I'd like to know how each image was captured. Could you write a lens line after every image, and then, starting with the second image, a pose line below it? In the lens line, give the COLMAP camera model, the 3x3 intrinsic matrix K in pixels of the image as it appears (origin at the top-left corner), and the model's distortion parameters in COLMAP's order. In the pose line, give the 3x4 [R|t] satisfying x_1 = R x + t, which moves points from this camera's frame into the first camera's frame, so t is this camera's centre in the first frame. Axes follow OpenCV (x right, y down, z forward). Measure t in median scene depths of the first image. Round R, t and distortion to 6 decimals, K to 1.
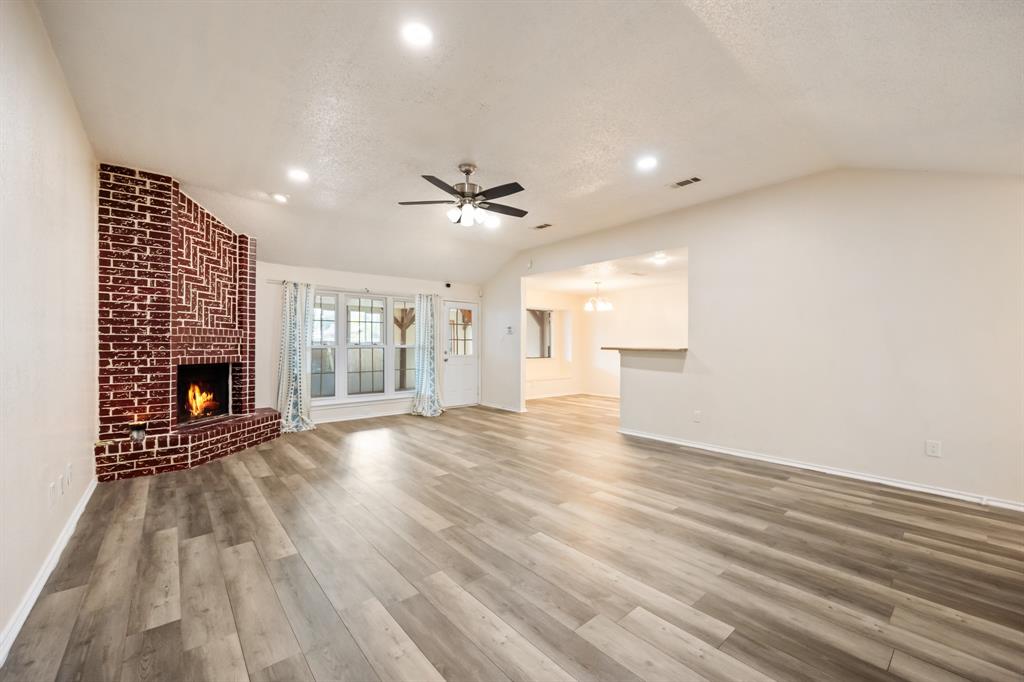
lens RADIAL K [[409.5, 0, 516.0], [0, 409.5, 343.9], [0, 0, 1]] dist [-0.010061, 0.000927]
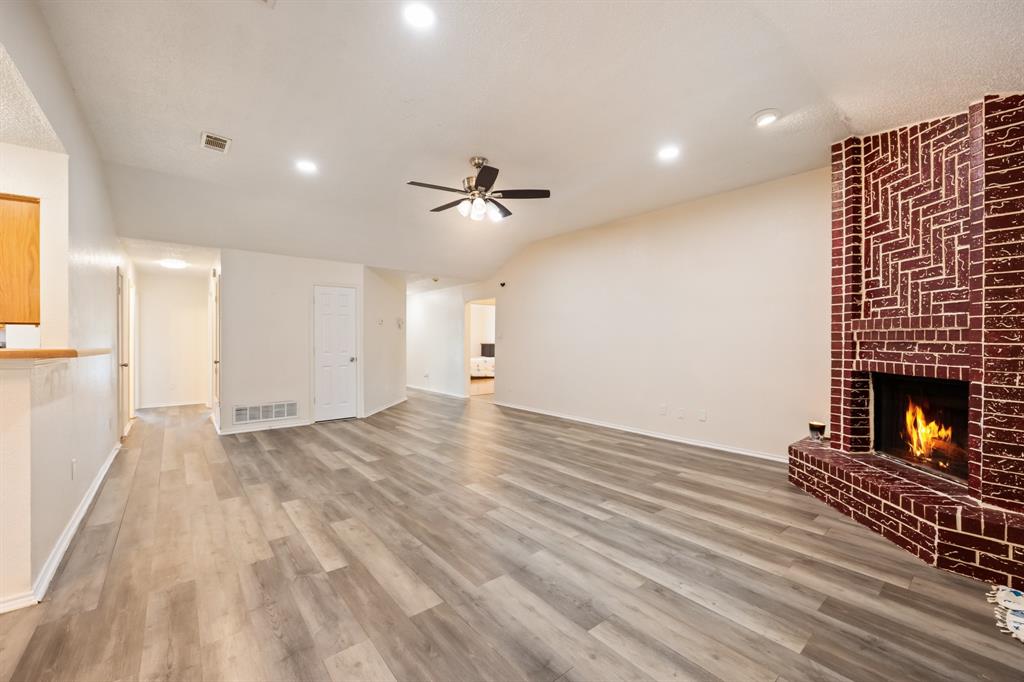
lens RADIAL K [[409.5, 0, 514.6], [0, 409.5, 340.9], [0, 0, 1]] dist [-0.010061, 0.000927]
pose [[-0.999913, -0.003813, 0.012594, -0.196218], [-0.003815, 0.999993, -0.000176, -0.000848], [-0.012593, -0.000224, -0.999921, 1.781611]]
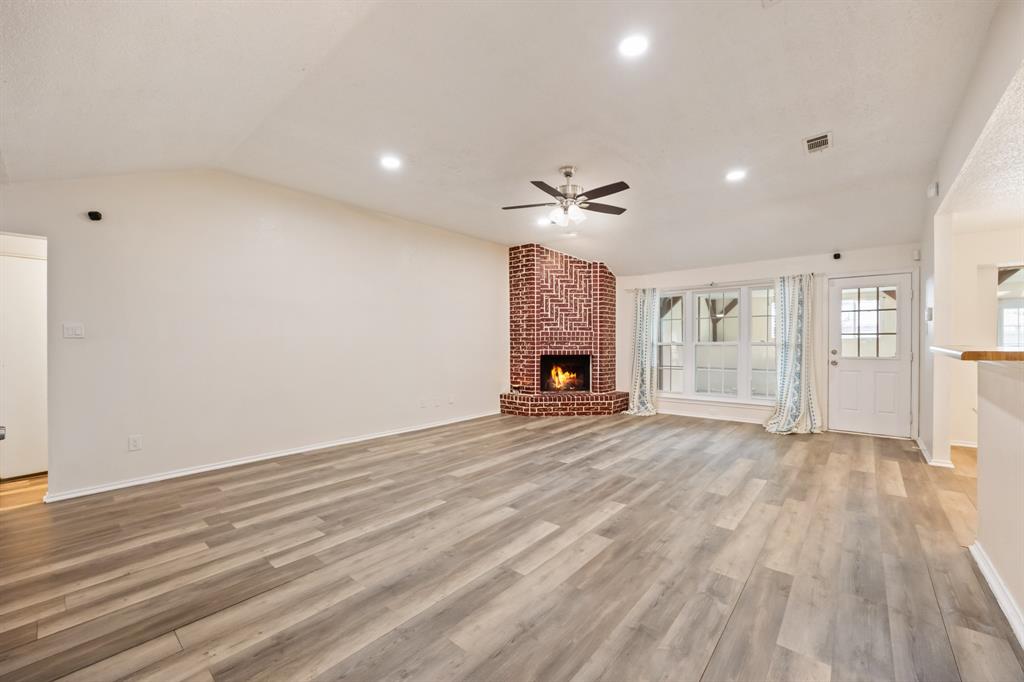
lens RADIAL K [[409.5, 0, 515.1], [0, 409.5, 342.7], [0, 0, 1]] dist [-0.010061, 0.000927]
pose [[0.156607, -0.000961, -0.987660, 0.787606], [0.007236, 0.999974, 0.000174, 0.001989], [0.987634, -0.007174, 0.156610, 0.637129]]
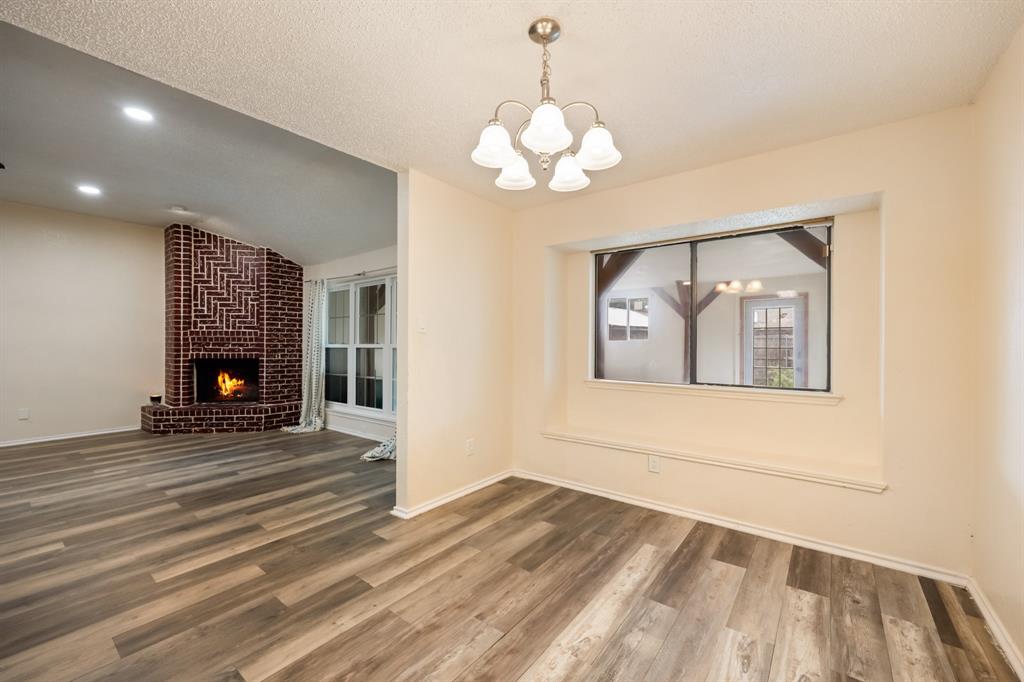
lens RADIAL K [[409.5, 0, 515.0], [0, 409.5, 344.1], [0, 0, 1]] dist [-0.010061, 0.000927]
pose [[0.212397, -0.000120, -0.977183, 0.730270], [0.002304, 0.999997, 0.000378, 0.005415], [0.977181, -0.002332, 0.212397, 1.773882]]
